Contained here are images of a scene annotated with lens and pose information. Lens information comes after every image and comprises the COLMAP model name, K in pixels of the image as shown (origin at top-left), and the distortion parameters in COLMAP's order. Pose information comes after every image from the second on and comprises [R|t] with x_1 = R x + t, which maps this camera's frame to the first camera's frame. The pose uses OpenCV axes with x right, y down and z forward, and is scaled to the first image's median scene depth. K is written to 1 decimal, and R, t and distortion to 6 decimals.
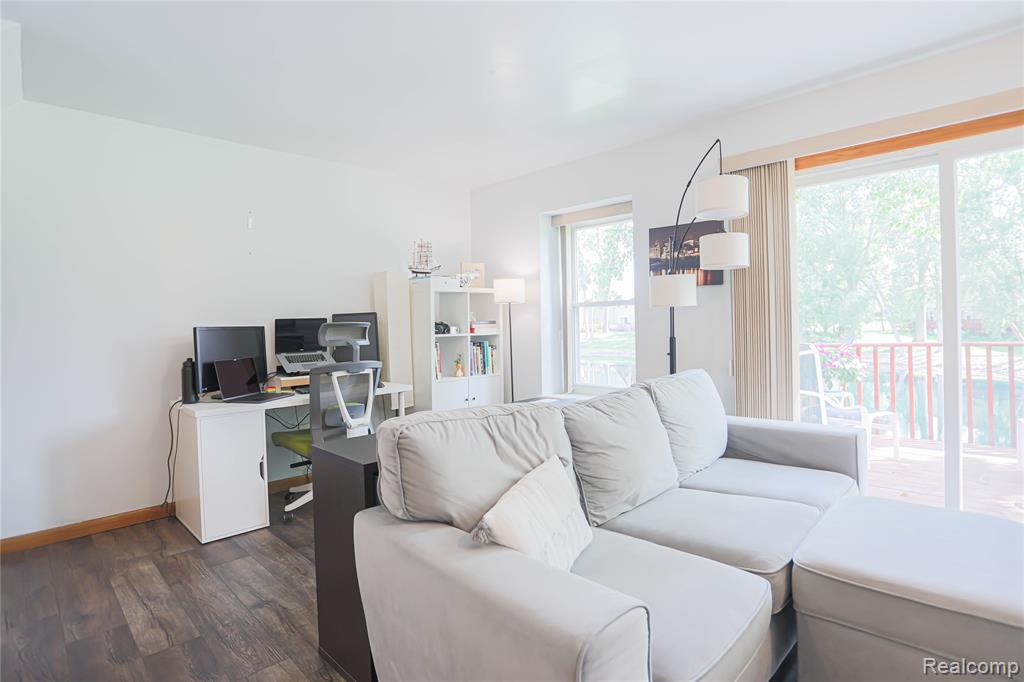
lens RADIAL K [[521.9, 0, 519.9], [0, 521.9, 320.6], [0, 0, 1]] dist [-0.049327, 0.008151]
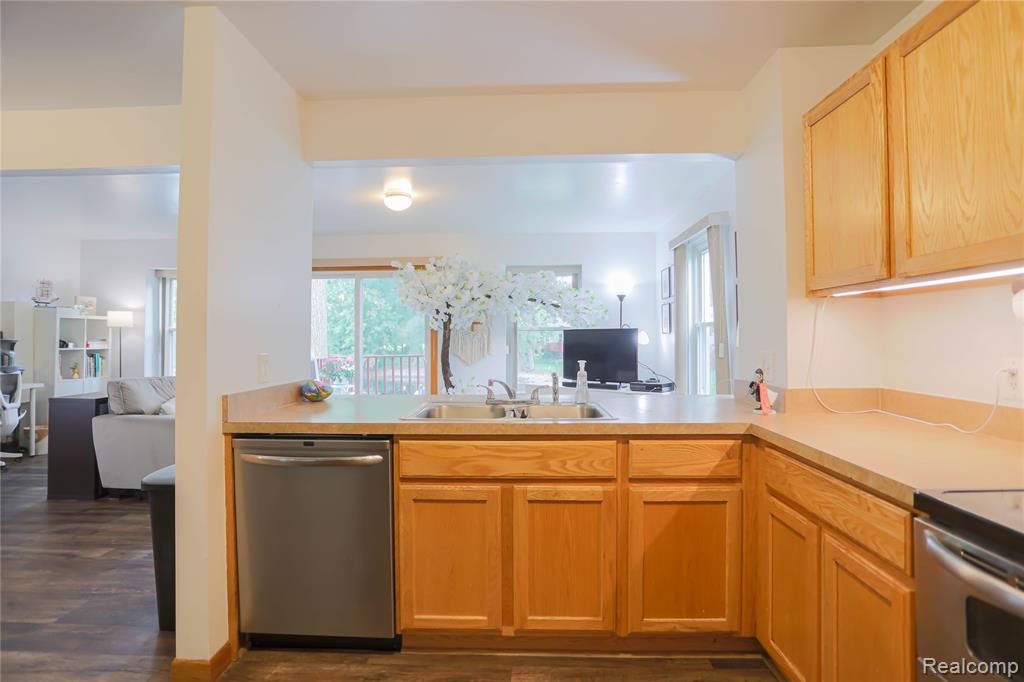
lens RADIAL K [[521.9, 0, 509.4], [0, 521.9, 321.7], [0, 0, 1]] dist [-0.049327, 0.008151]
pose [[0.732383, 0.036272, 0.679926, -0.188558], [-0.012907, 0.999140, -0.039398, -0.007035], [-0.680771, 0.020079, 0.732221, -0.781994]]
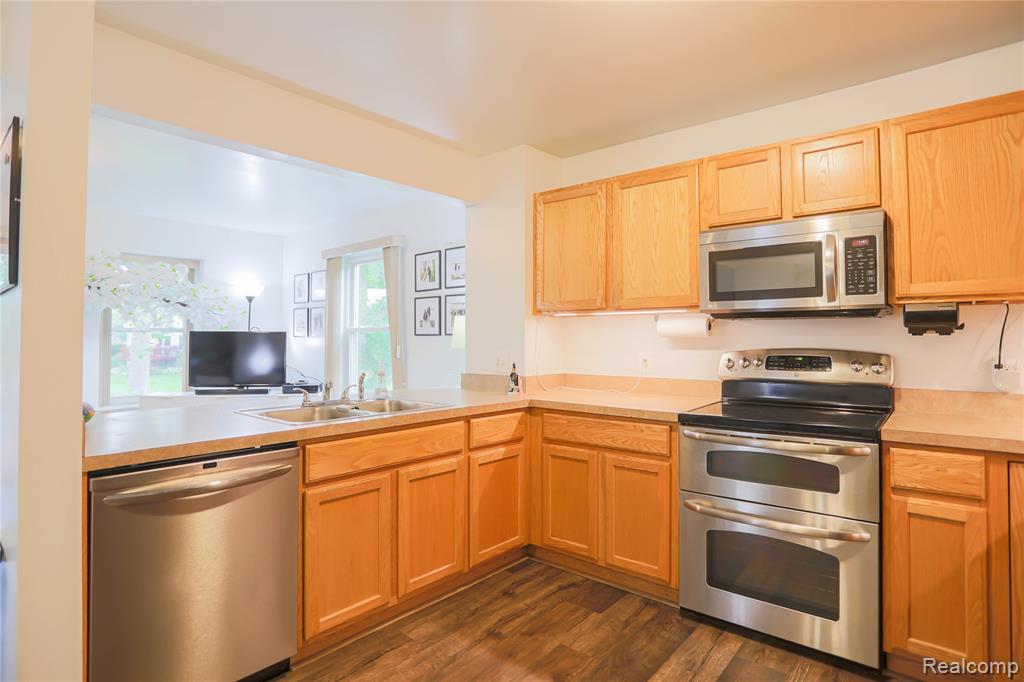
lens RADIAL K [[521.9, 0, 509.9], [0, 521.9, 319.2], [0, 0, 1]] dist [-0.049327, 0.008151]
pose [[-0.065580, 0.059564, 0.996068, -1.852424], [-0.005033, 0.998184, -0.060022, 0.031418], [-0.997835, -0.008950, -0.065161, 1.201093]]
